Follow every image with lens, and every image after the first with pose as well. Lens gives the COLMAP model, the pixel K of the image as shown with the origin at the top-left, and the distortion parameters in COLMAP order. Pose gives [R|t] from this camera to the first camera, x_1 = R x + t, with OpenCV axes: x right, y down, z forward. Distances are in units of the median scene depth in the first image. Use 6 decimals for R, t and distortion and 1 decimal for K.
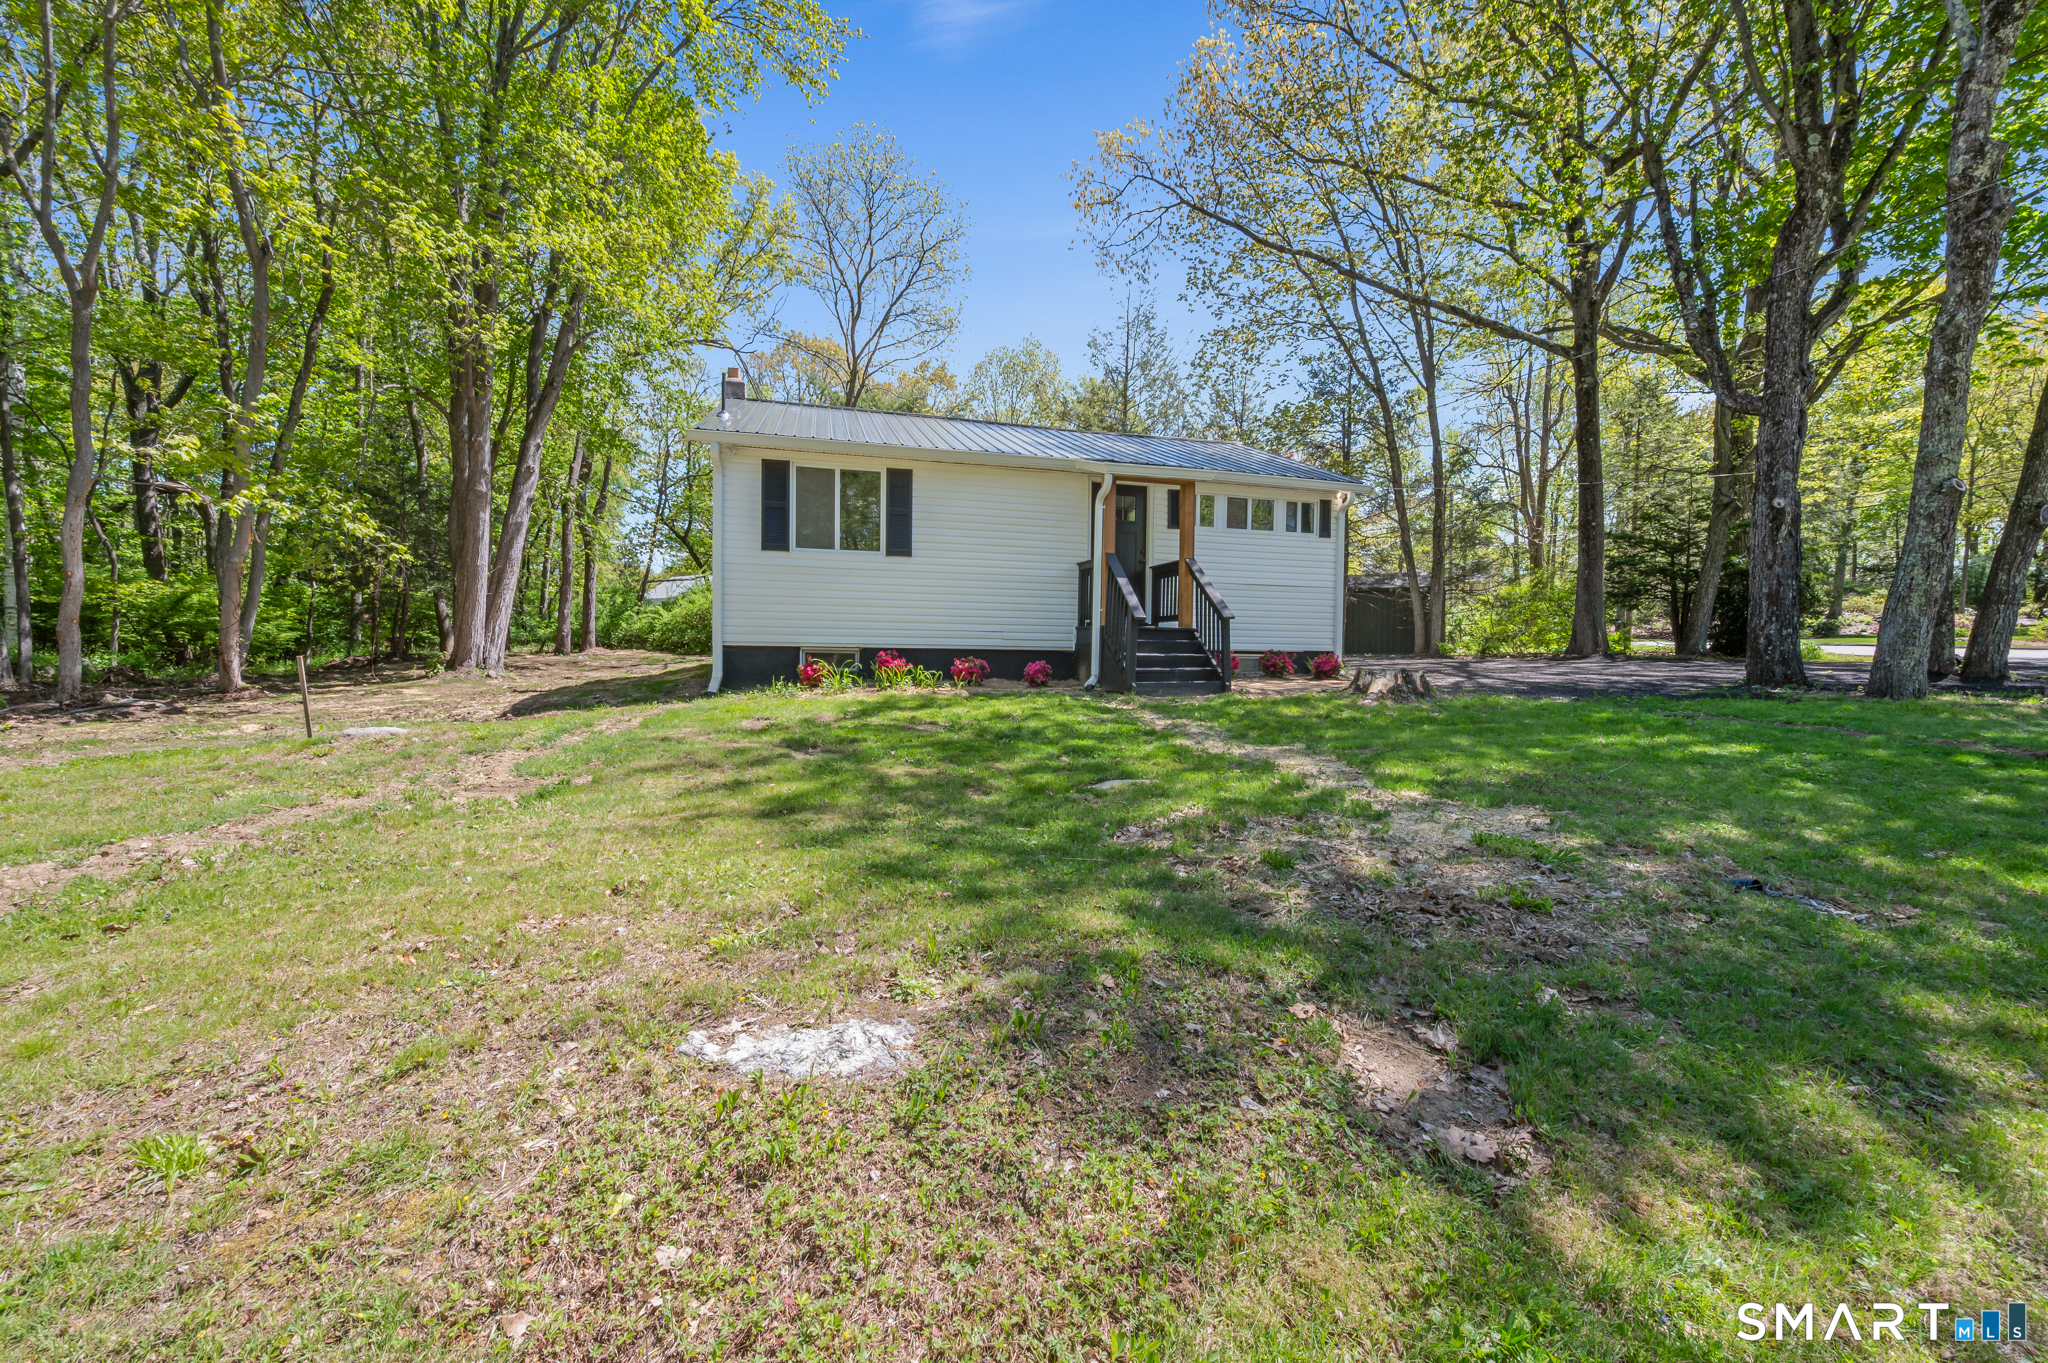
lens RADIAL K [[807.9, 0, 1030.8], [0, 807.9, 669.4], [0, 0, 1]] dist [-0.009674, -0.000191]
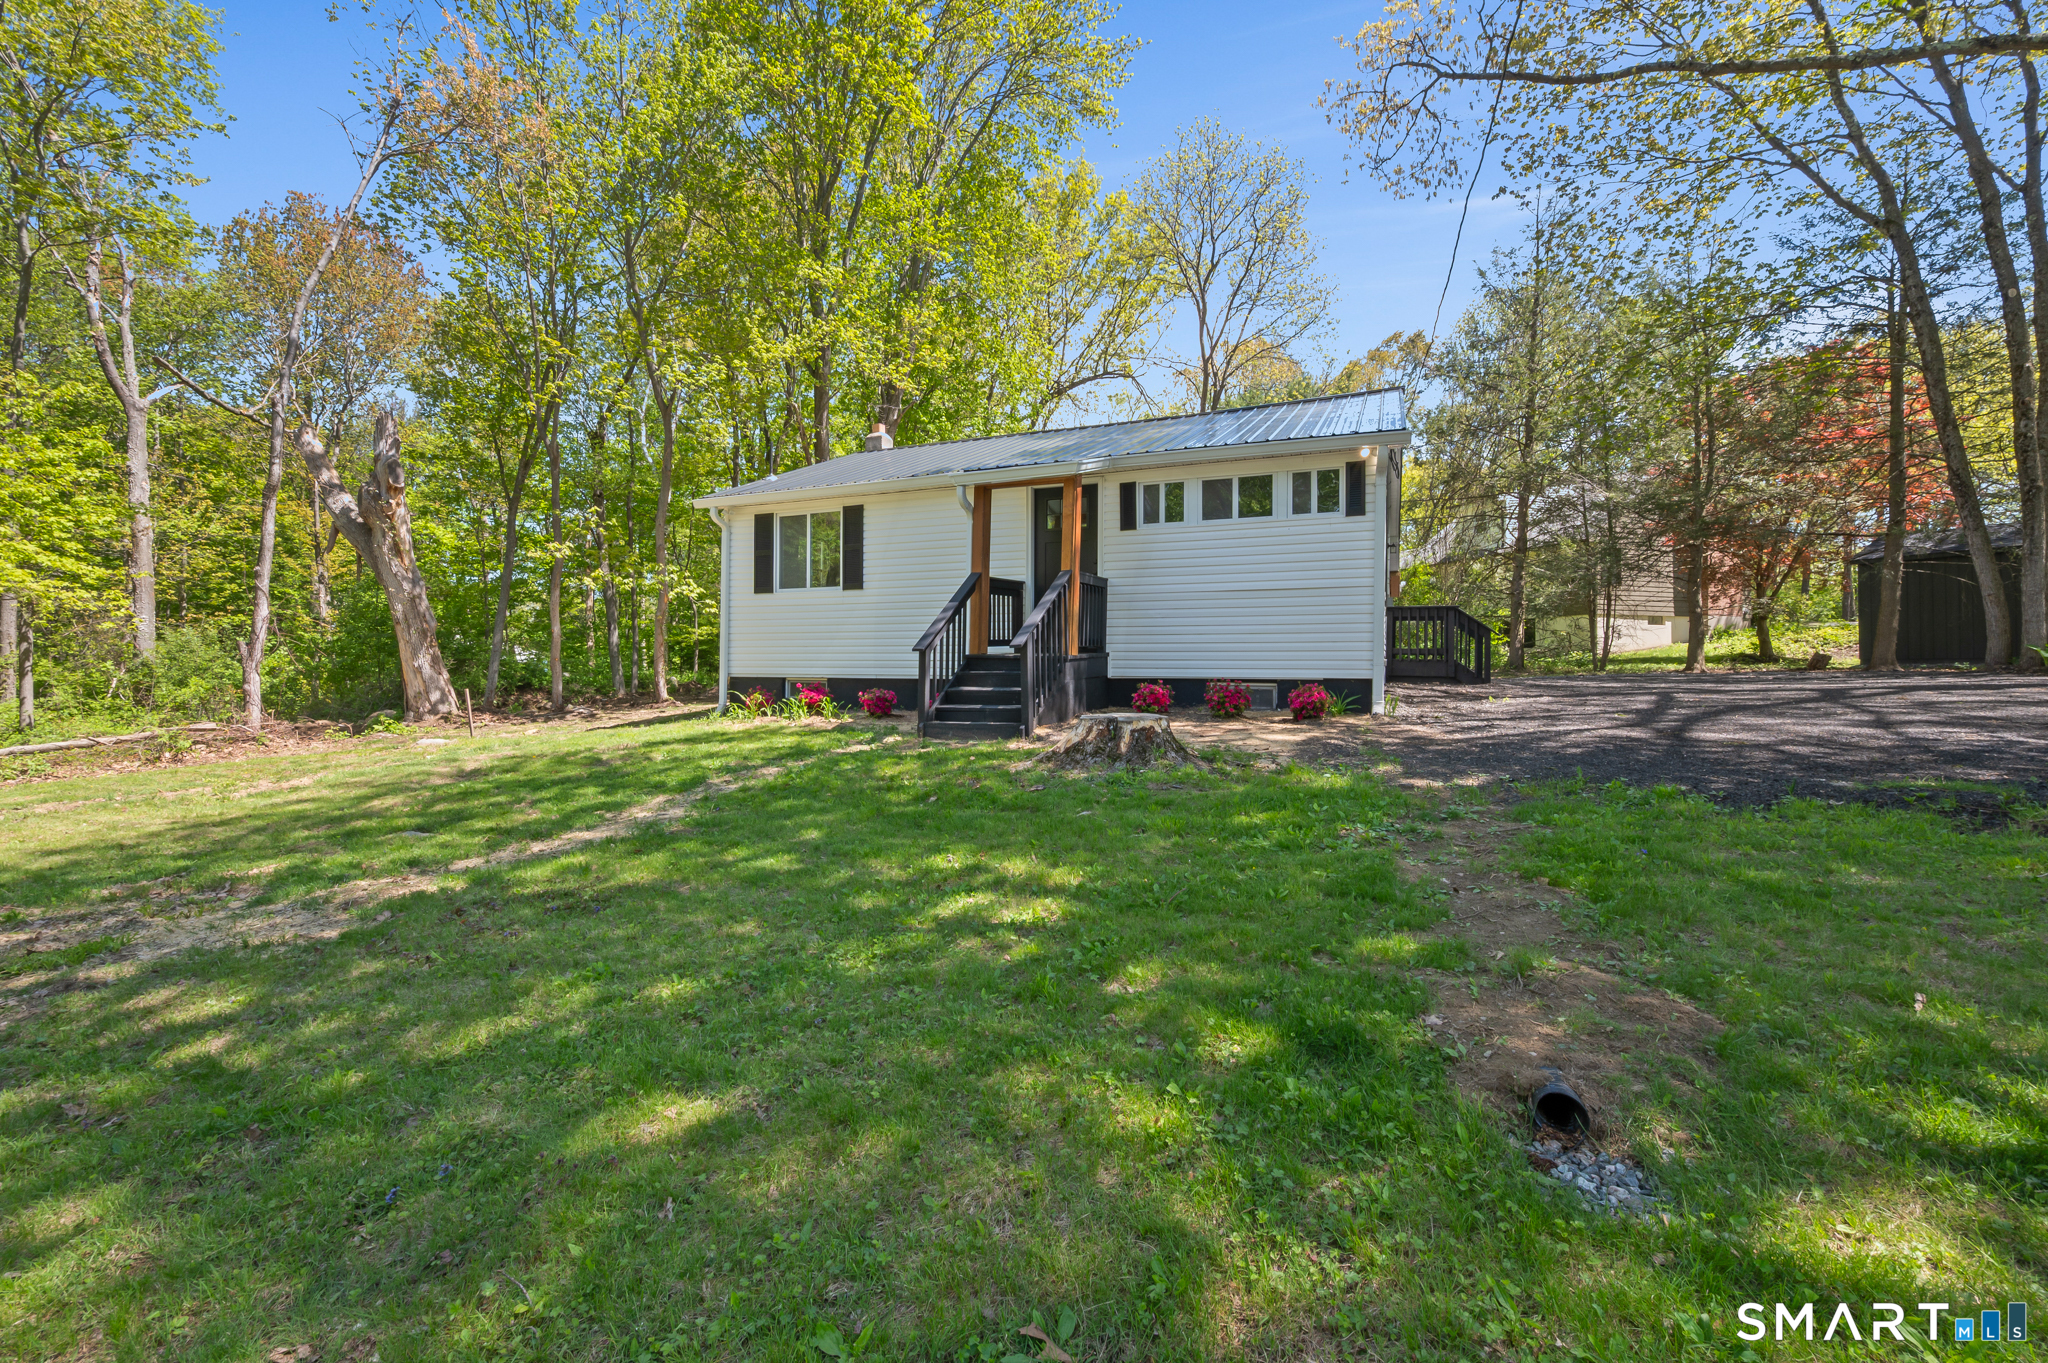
lens RADIAL K [[835.5, 0, 974.5], [0, 835.5, 653.6], [0, 0, 1]] dist [-0.000811, 0.000035]
pose [[0.777013, -0.022103, -0.629097, 0.627562], [-0.004439, 0.999166, -0.040588, -0.014820], [0.629469, 0.034330, 0.776267, 0.265959]]
